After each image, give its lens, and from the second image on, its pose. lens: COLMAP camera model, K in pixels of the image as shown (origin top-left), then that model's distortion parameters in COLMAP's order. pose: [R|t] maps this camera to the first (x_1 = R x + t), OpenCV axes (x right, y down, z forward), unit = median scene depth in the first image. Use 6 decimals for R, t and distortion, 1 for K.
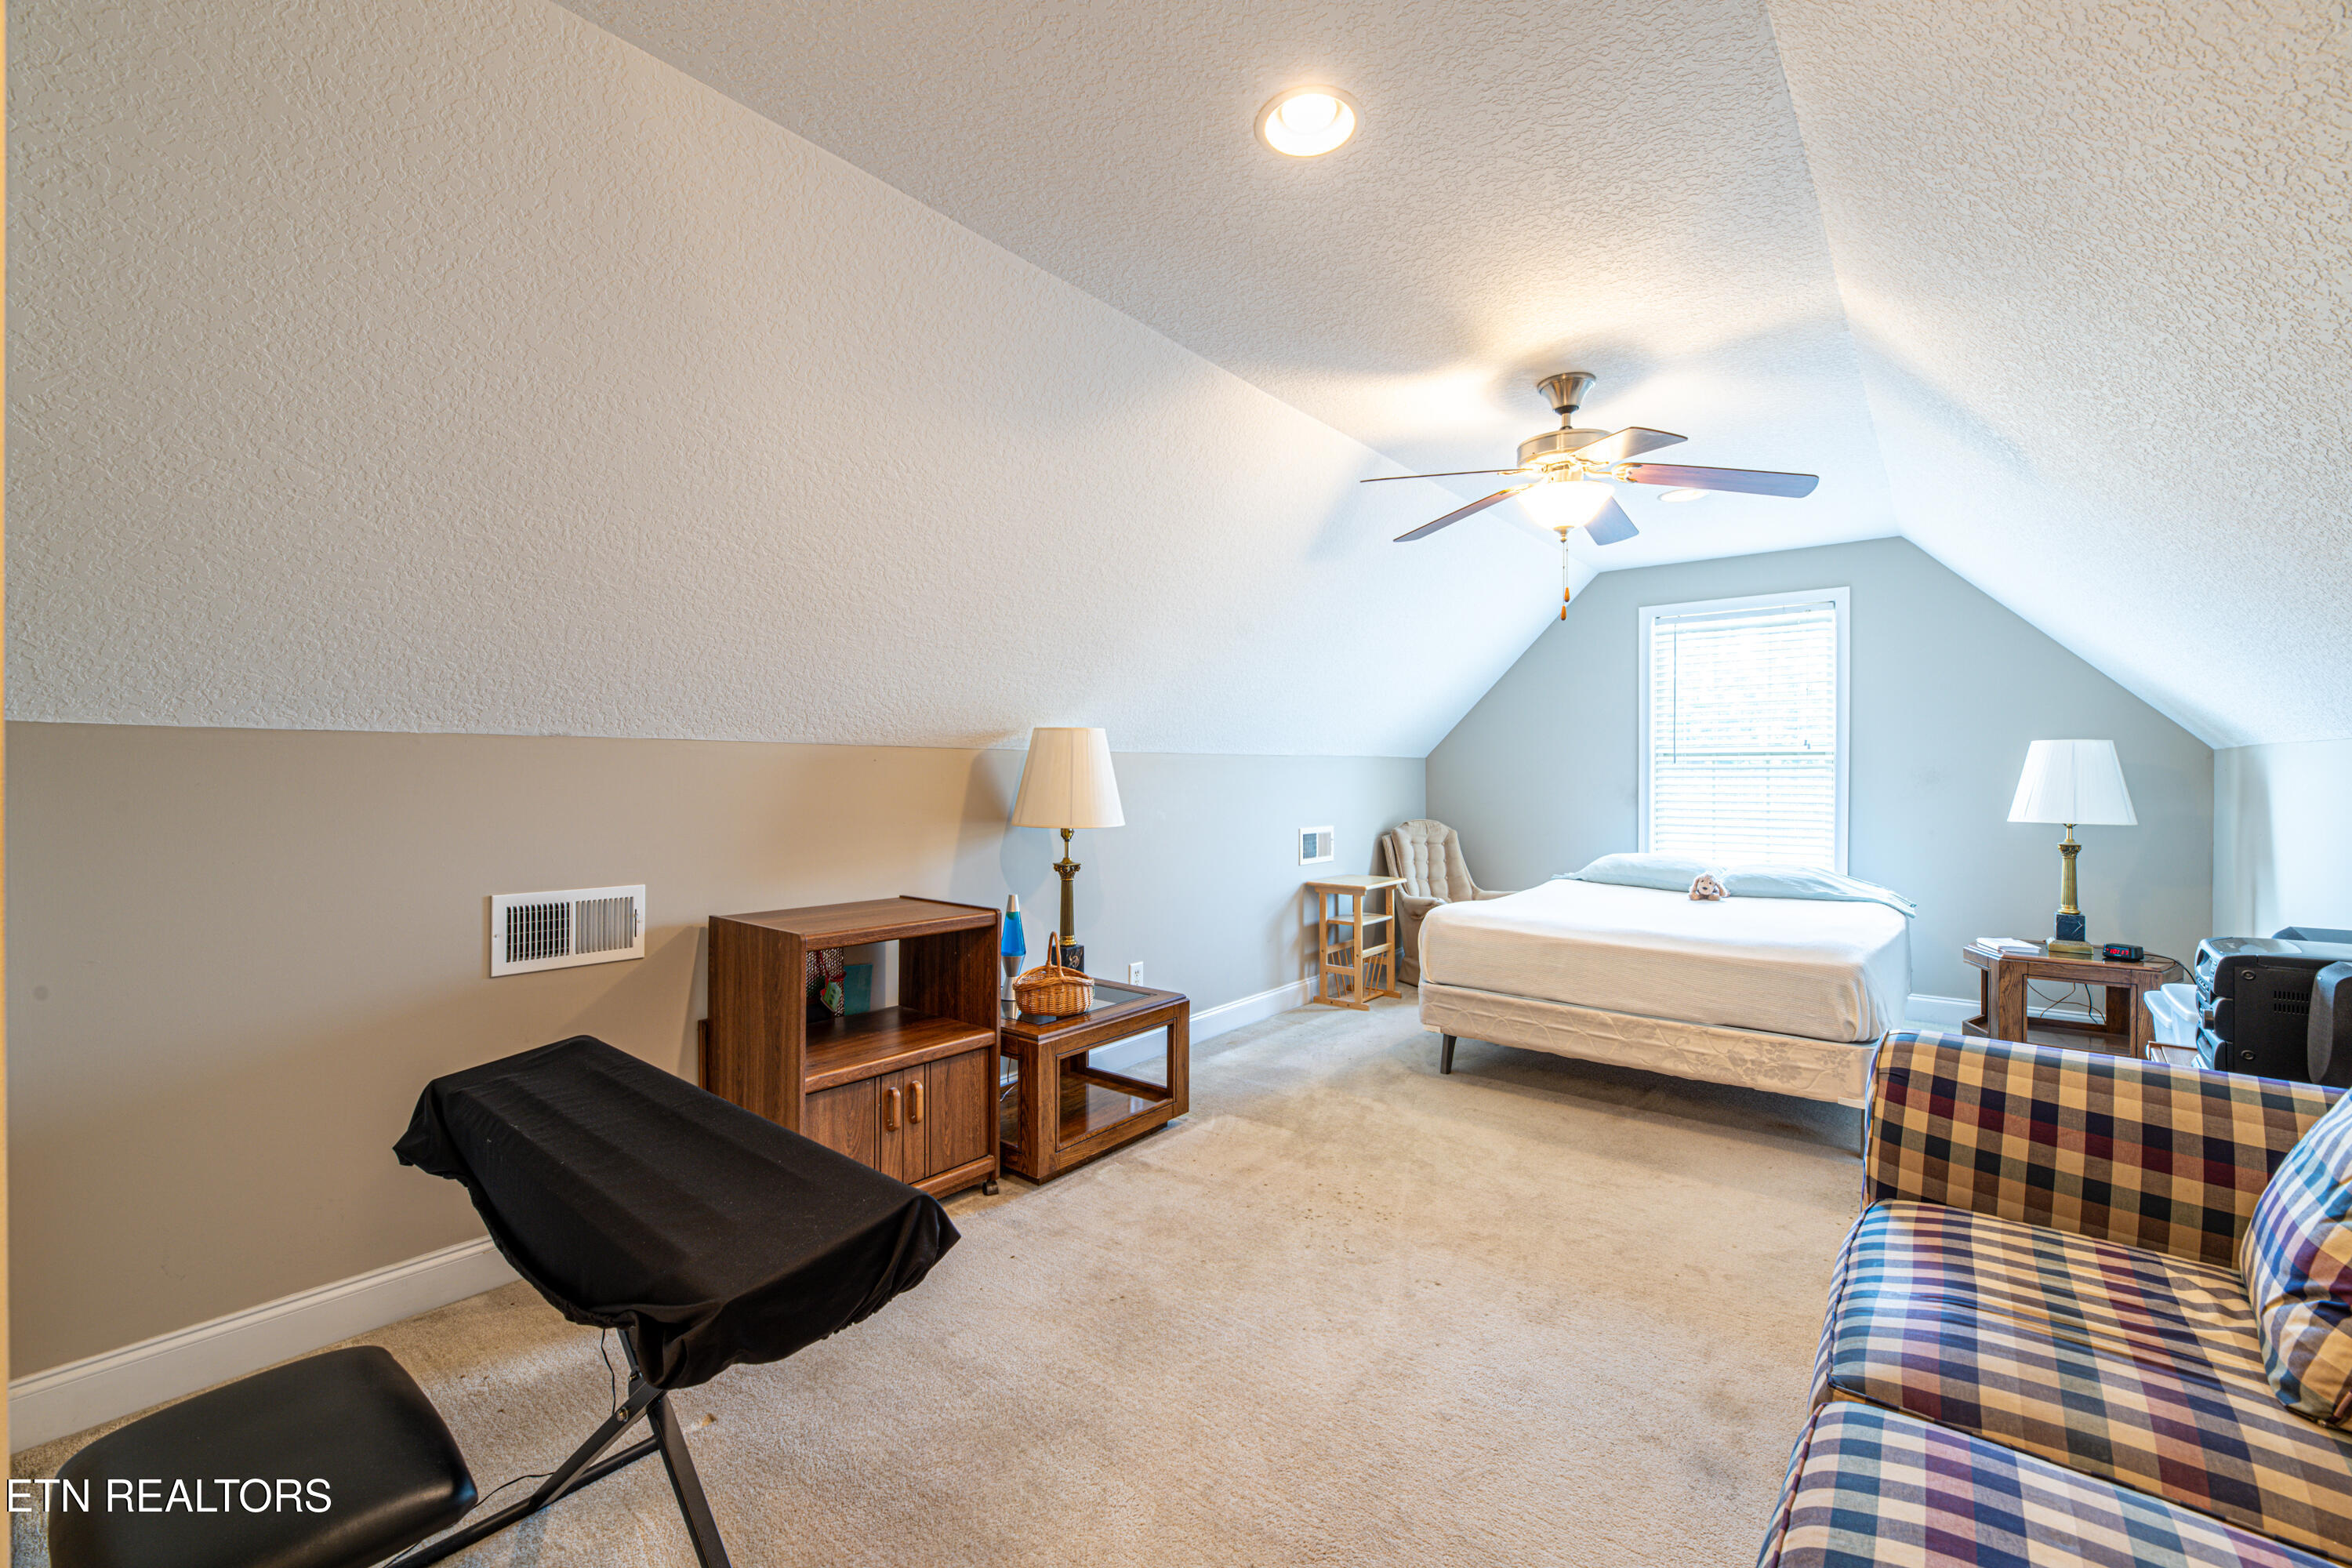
lens RADIAL K [[976.6, 0, 1130.9], [0, 976.6, 780.4], [0, 0, 1]] dist [-0.003801, -0.000562]
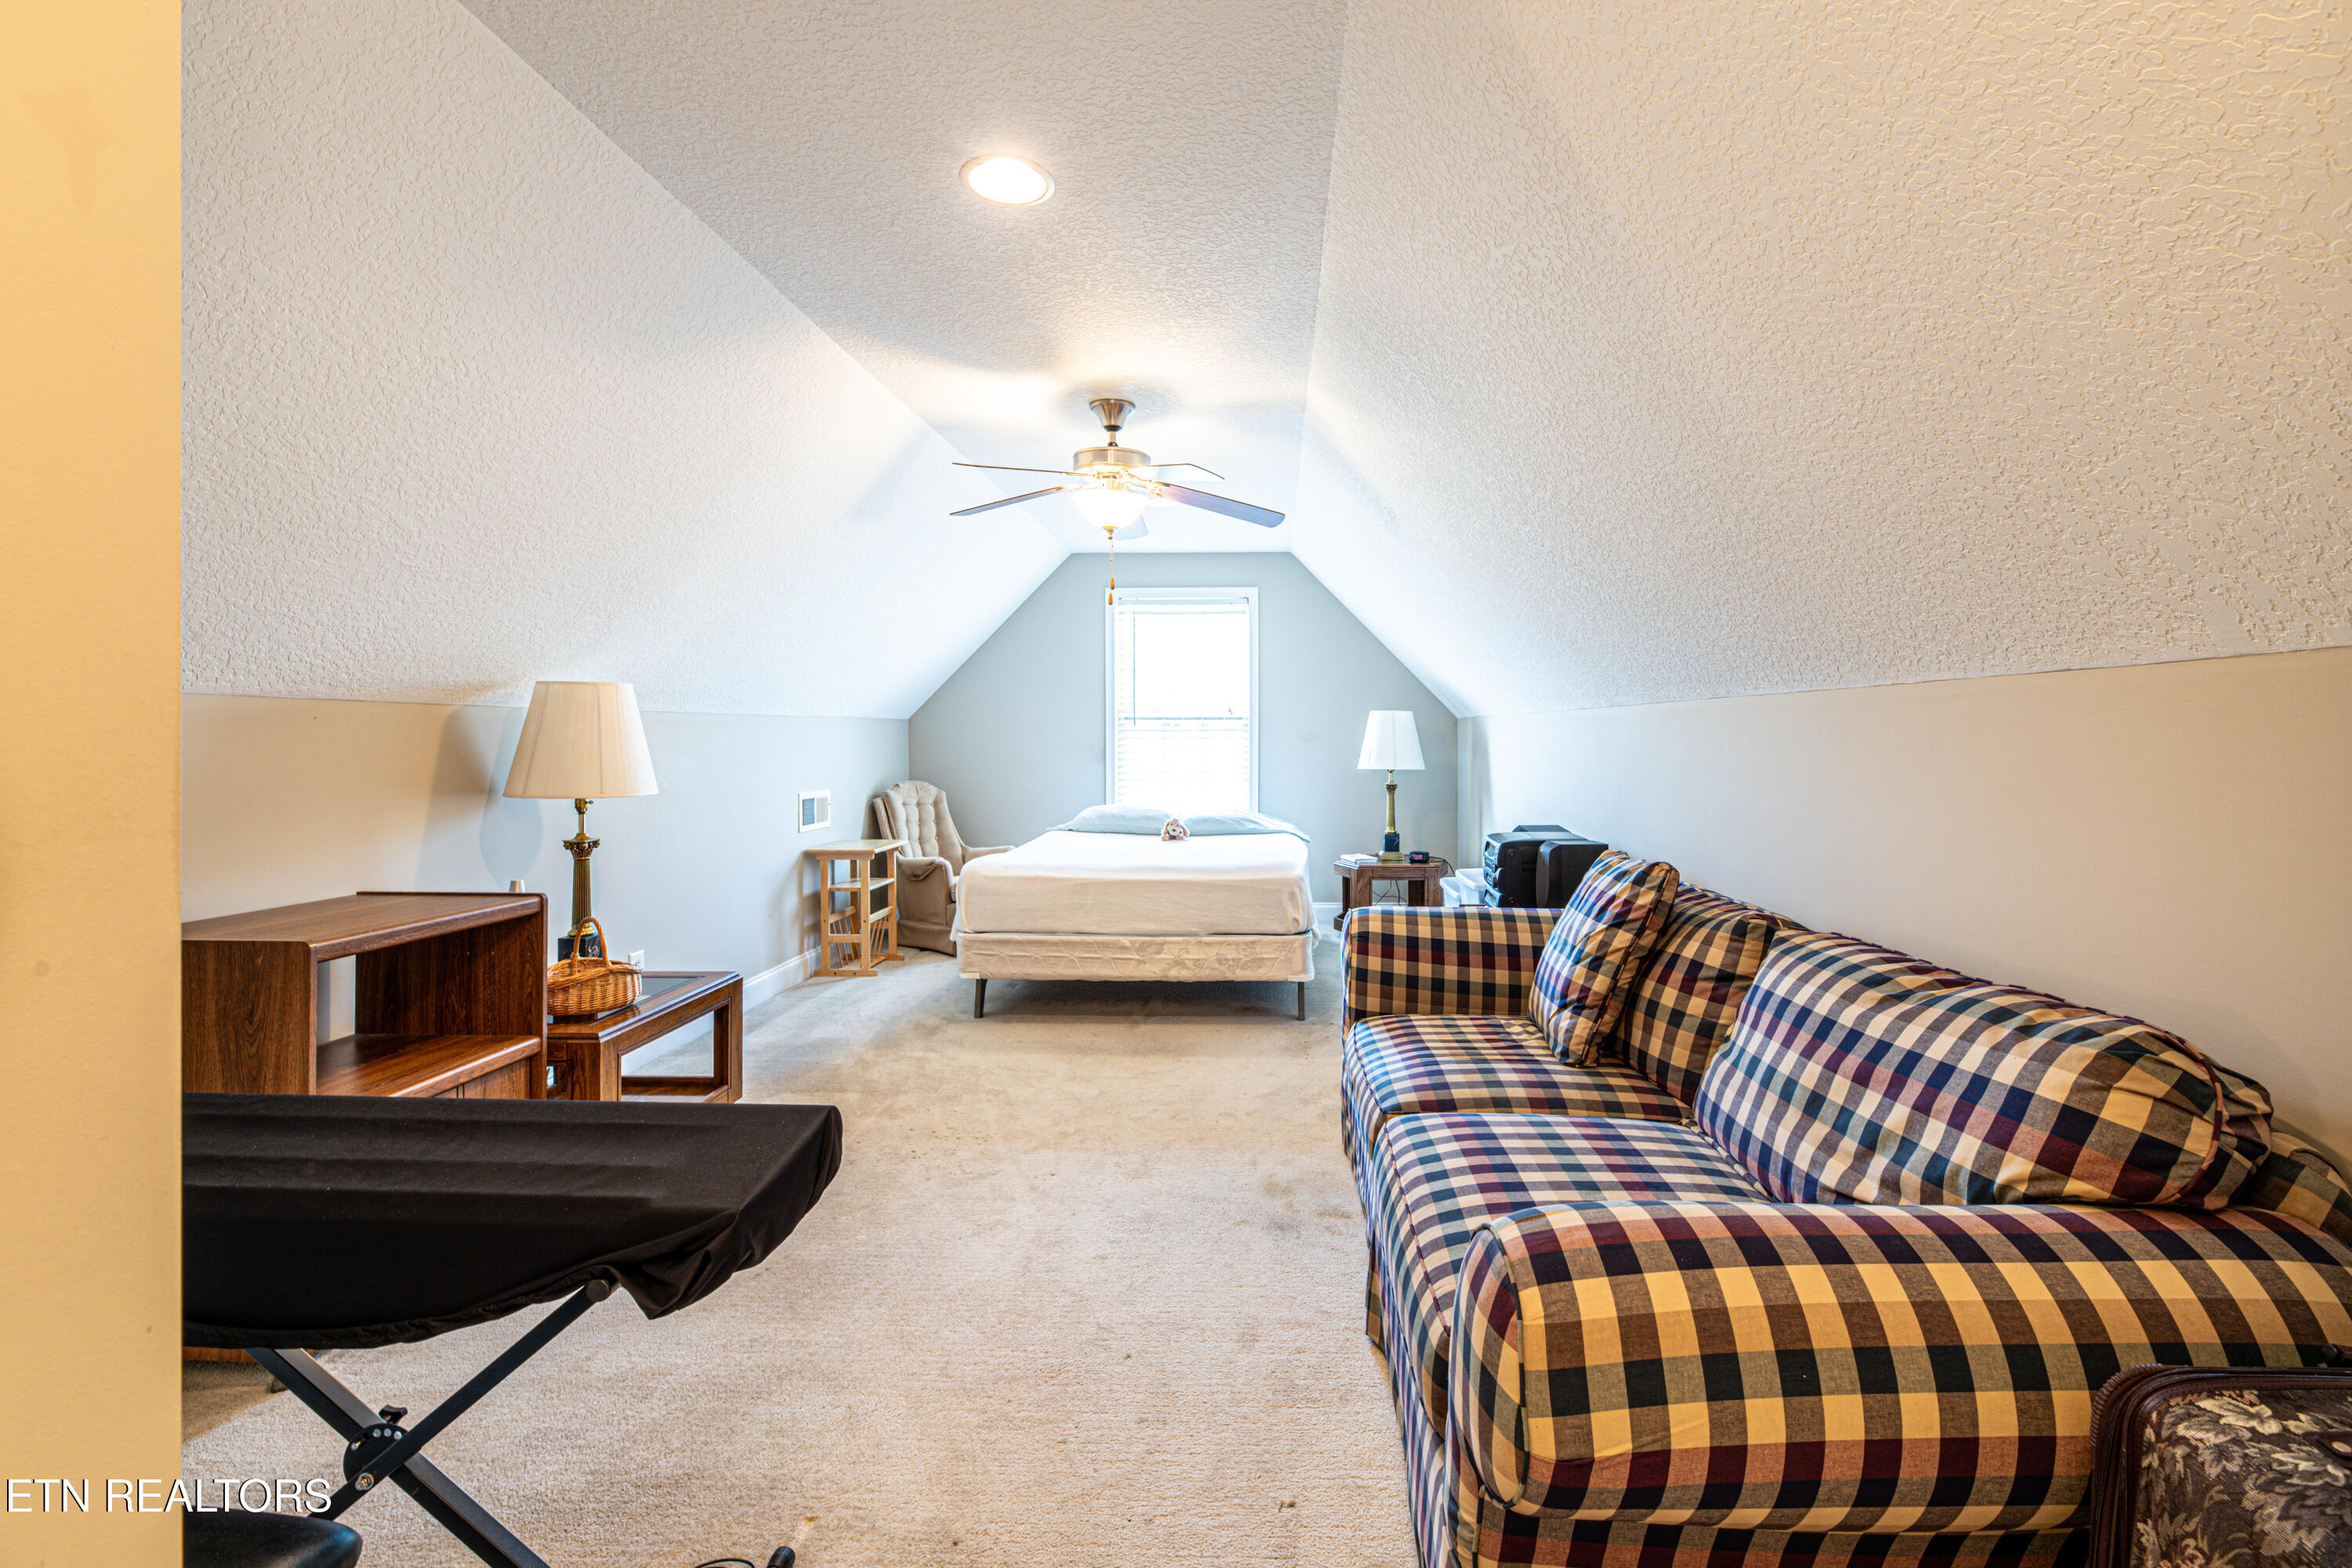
lens RADIAL K [[1024.7, 0, 1226.1], [0, 1024.7, 736.6], [0, 0, 1]] dist [0.000598, -0.000010]
pose [[0.797712, -0.001990, 0.603035, -0.194946], [0.005535, 0.999977, -0.004022, 0.001215], [-0.603013, 0.006547, 0.797705, -0.076432]]
